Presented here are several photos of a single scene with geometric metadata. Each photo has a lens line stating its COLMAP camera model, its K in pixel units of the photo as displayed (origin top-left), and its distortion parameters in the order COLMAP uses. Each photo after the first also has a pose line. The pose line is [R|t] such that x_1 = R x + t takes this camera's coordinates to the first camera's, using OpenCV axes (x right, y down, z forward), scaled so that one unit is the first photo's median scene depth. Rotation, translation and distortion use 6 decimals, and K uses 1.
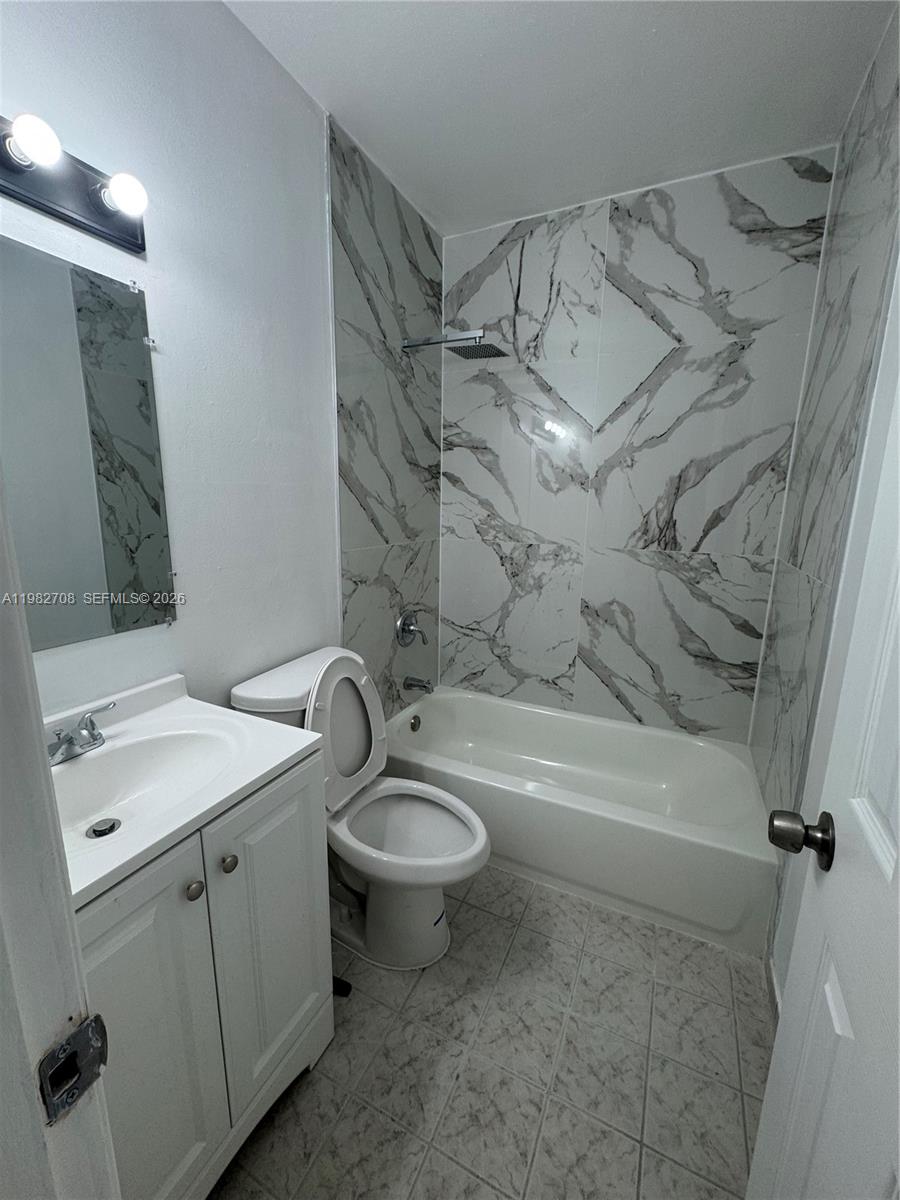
lens RADIAL K [[483.3, 0, 447.7], [0, 483.3, 596.7], [0, 0, 1]] dist [-0.005575, 0.000556]
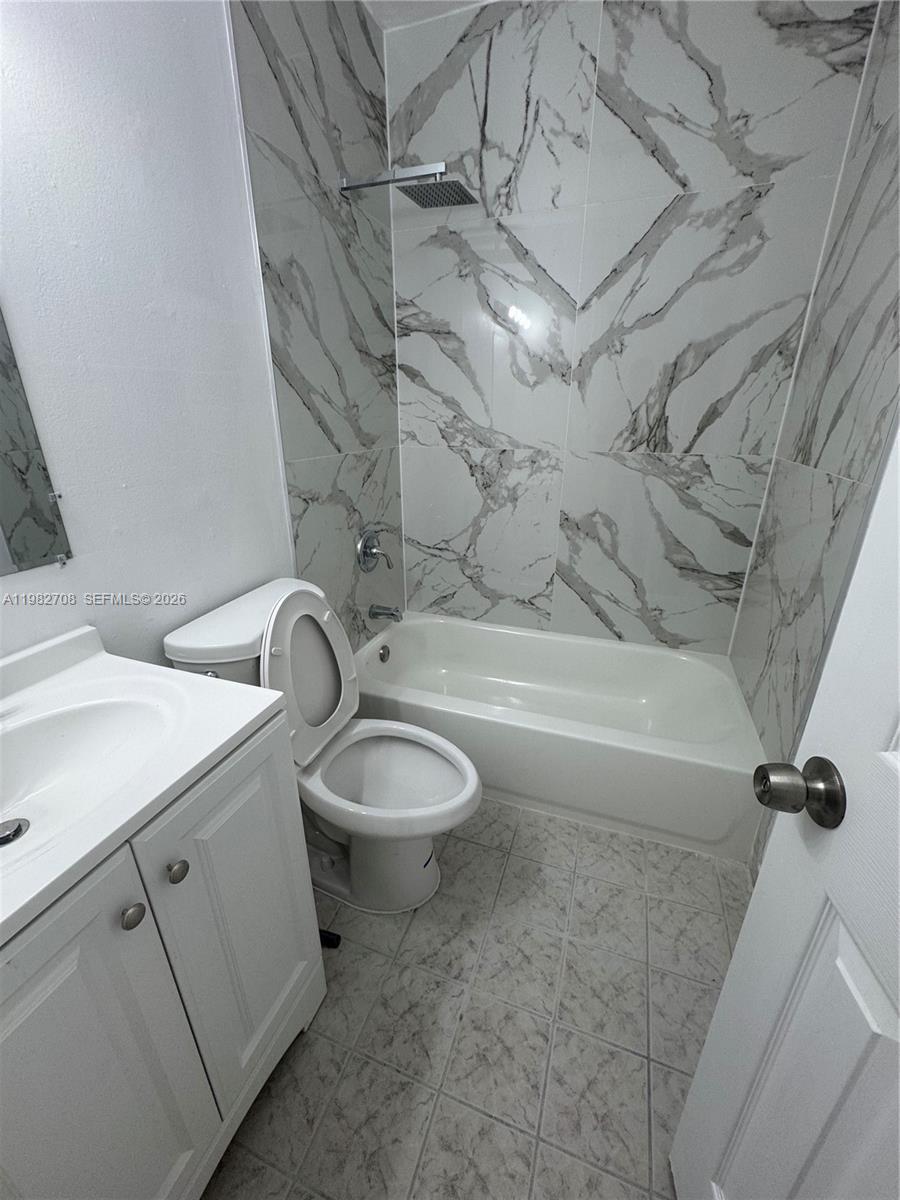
lens RADIAL K [[483.3, 0, 447.9], [0, 483.3, 600.2], [0, 0, 1]] dist [-0.005575, 0.000556]
pose [[0.994539, -0.052867, 0.089987, -0.030249], [0.036058, 0.983171, 0.179095, -0.000251], [-0.097940, -0.174872, 0.979708, 0.125611]]
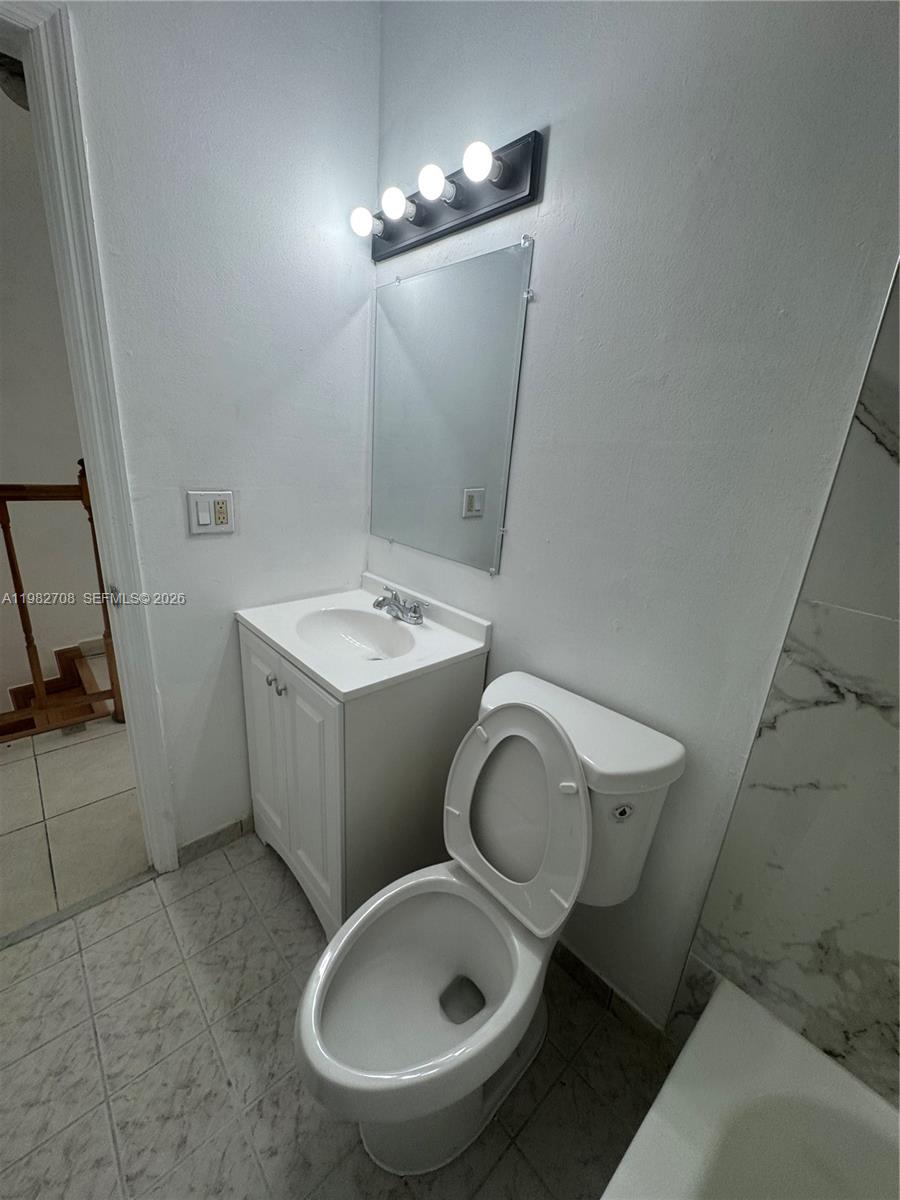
lens RADIAL K [[483.3, 0, 453.9], [0, 483.3, 602.0], [0, 0, 1]] dist [-0.005575, 0.000556]
pose [[-0.366934, 0.245614, -0.897236, 0.286922], [-0.254291, 0.901294, 0.350720, -0.160825], [0.894816, 0.356850, -0.268258, 0.812660]]
